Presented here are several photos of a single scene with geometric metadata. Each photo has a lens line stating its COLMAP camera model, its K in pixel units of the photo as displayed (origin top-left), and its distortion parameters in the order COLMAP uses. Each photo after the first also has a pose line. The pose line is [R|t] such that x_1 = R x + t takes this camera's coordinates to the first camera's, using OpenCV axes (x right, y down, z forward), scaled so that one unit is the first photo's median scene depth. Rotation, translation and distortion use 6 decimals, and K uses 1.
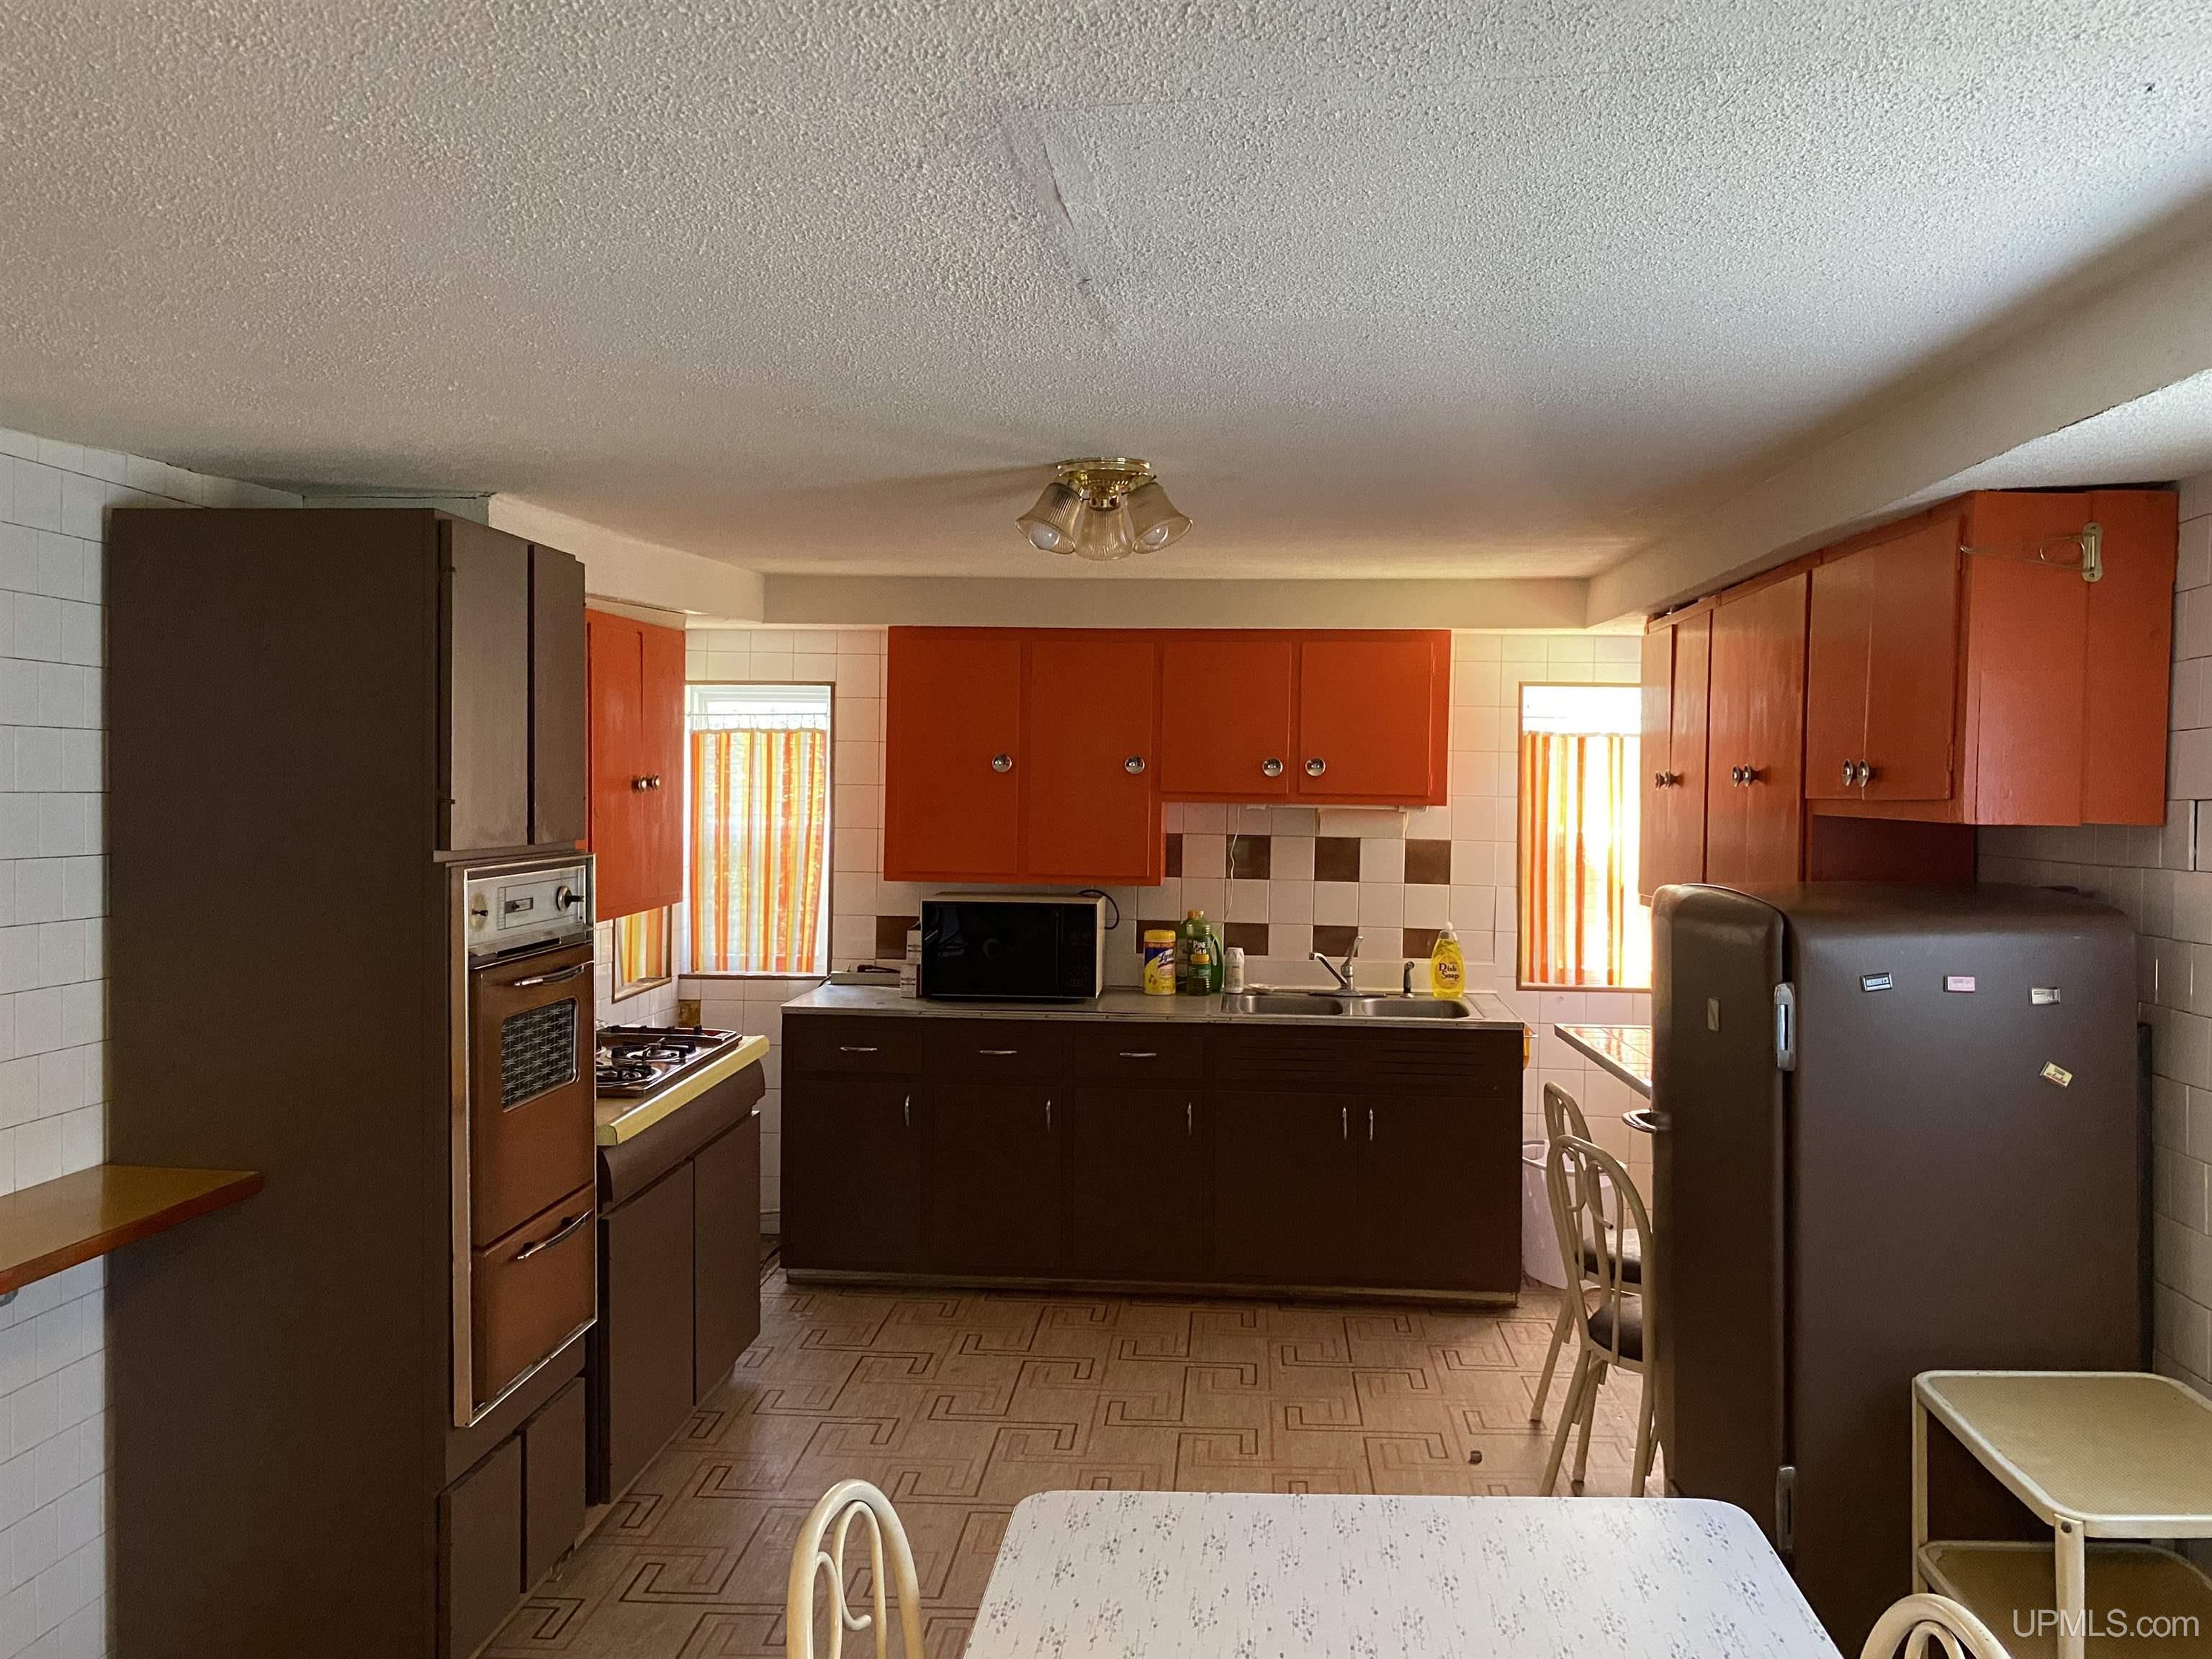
lens RADIAL K [[1709.2, 0, 1104.6], [0, 1709.2, 803.2], [0, 0, 1]] dist [0.078623, -0.213364]
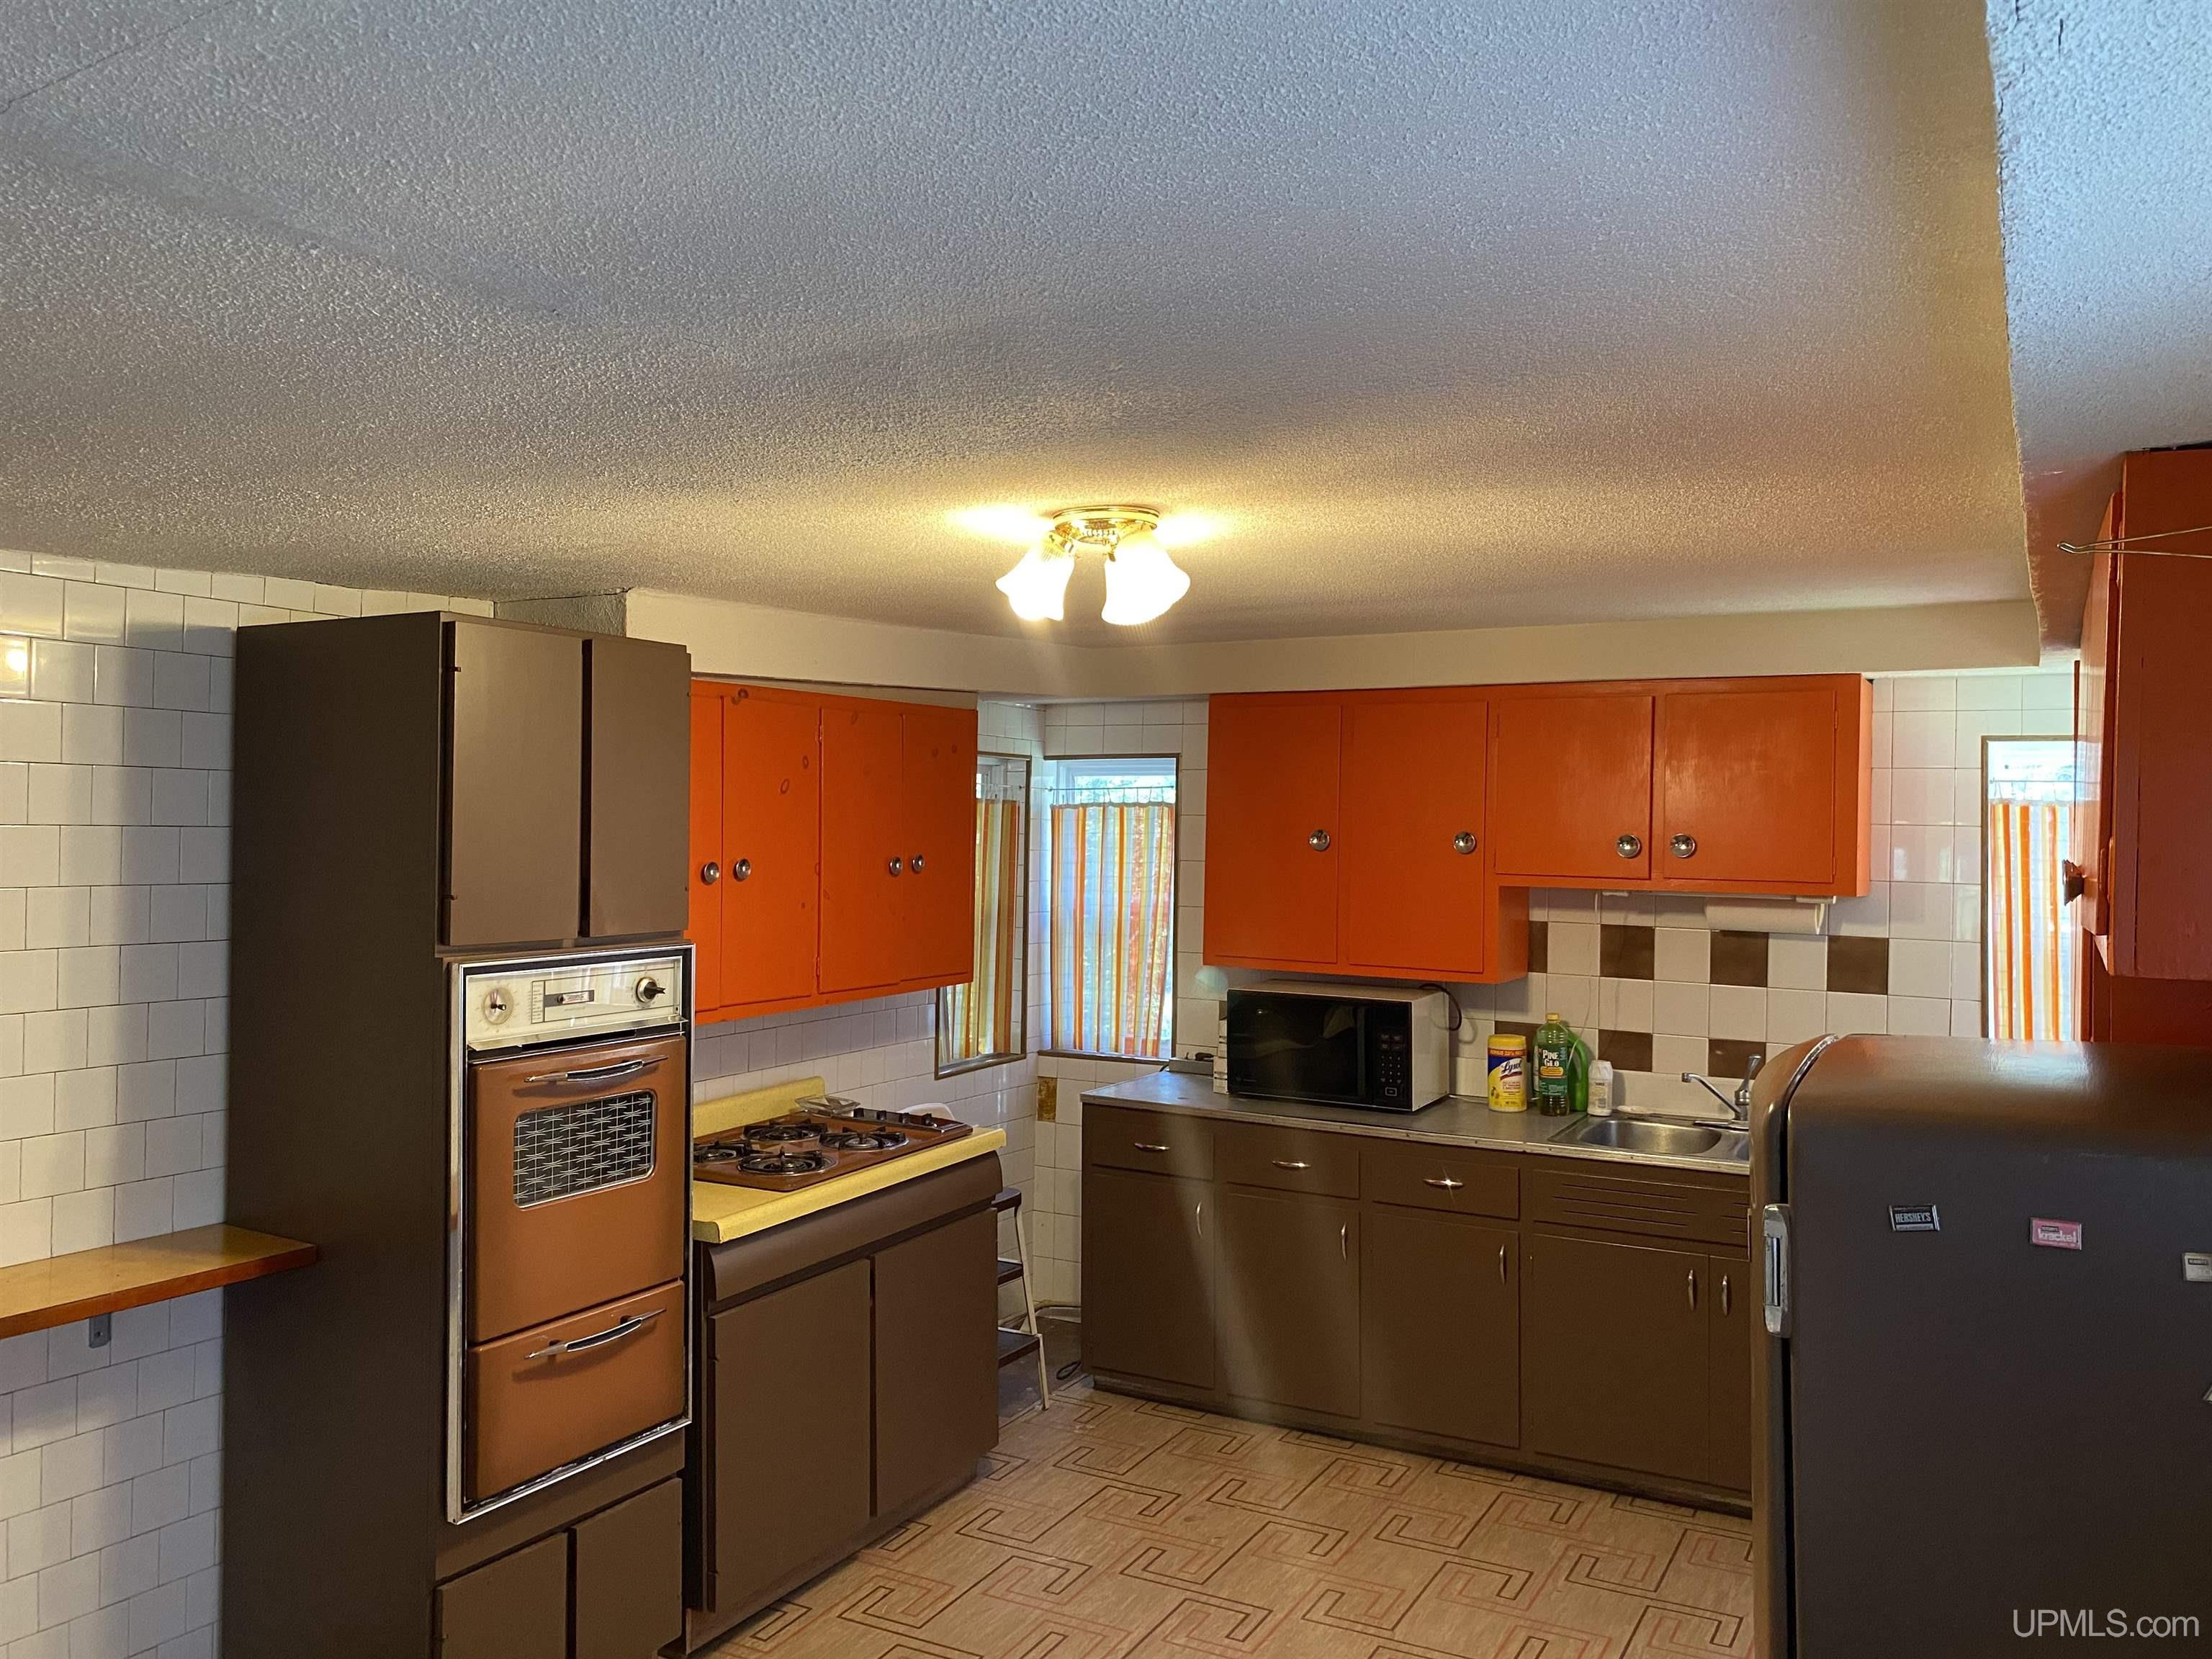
lens RADIAL K [[1693.3, 0, 1039.9], [0, 1693.3, 822.1], [0, 0, 1]] dist [0.130948, -0.334650]
pose [[0.902254, -0.003322, -0.431191, 0.191399], [-0.005572, 0.999797, -0.019361, -0.014598], [0.431168, 0.019871, 0.902053, 0.123068]]
